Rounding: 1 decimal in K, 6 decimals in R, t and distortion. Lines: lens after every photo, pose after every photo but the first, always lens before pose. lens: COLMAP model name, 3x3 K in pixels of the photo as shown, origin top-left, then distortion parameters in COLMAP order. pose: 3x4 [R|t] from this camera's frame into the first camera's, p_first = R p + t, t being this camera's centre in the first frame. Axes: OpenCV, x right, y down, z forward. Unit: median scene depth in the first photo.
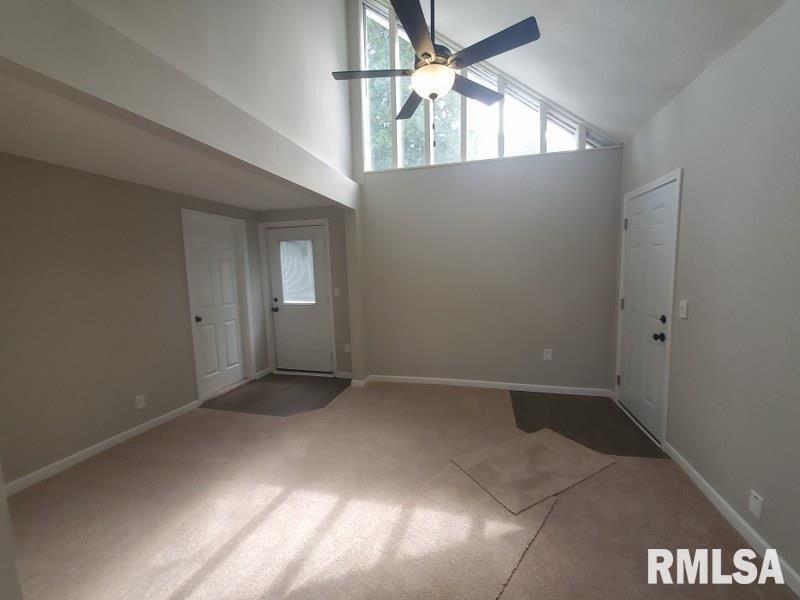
lens RADIAL K [[321.6, 0, 404.1], [0, 321.6, 300.8], [0, 0, 1]] dist [0.000036, 0.000116]
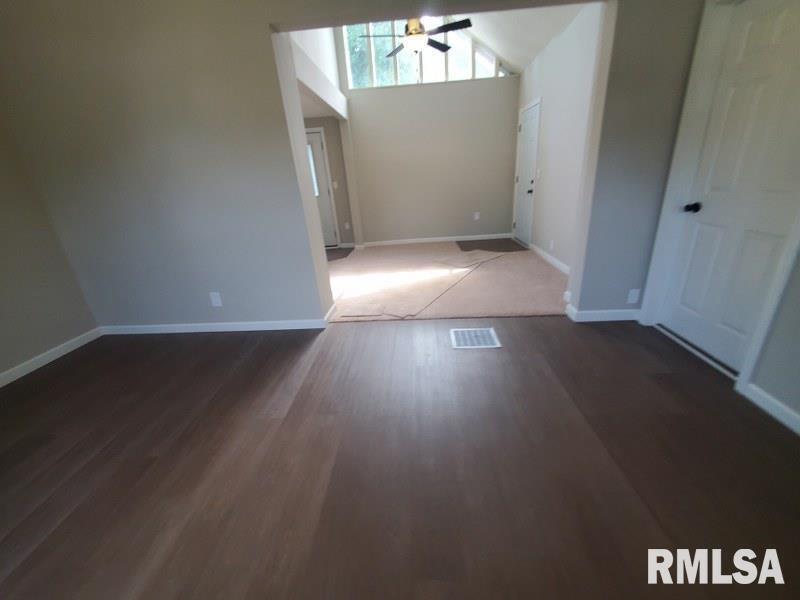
lens RADIAL K [[321.6, 0, 404.1], [0, 321.6, 300.8], [0, 0, 1]] dist [0.000036, 0.000116]
pose [[0.976040, -0.112944, 0.185983, -0.294587], [0.063411, 0.965278, 0.253412, 0.154352], [-0.208147, -0.235547, 0.949312, -0.635005]]
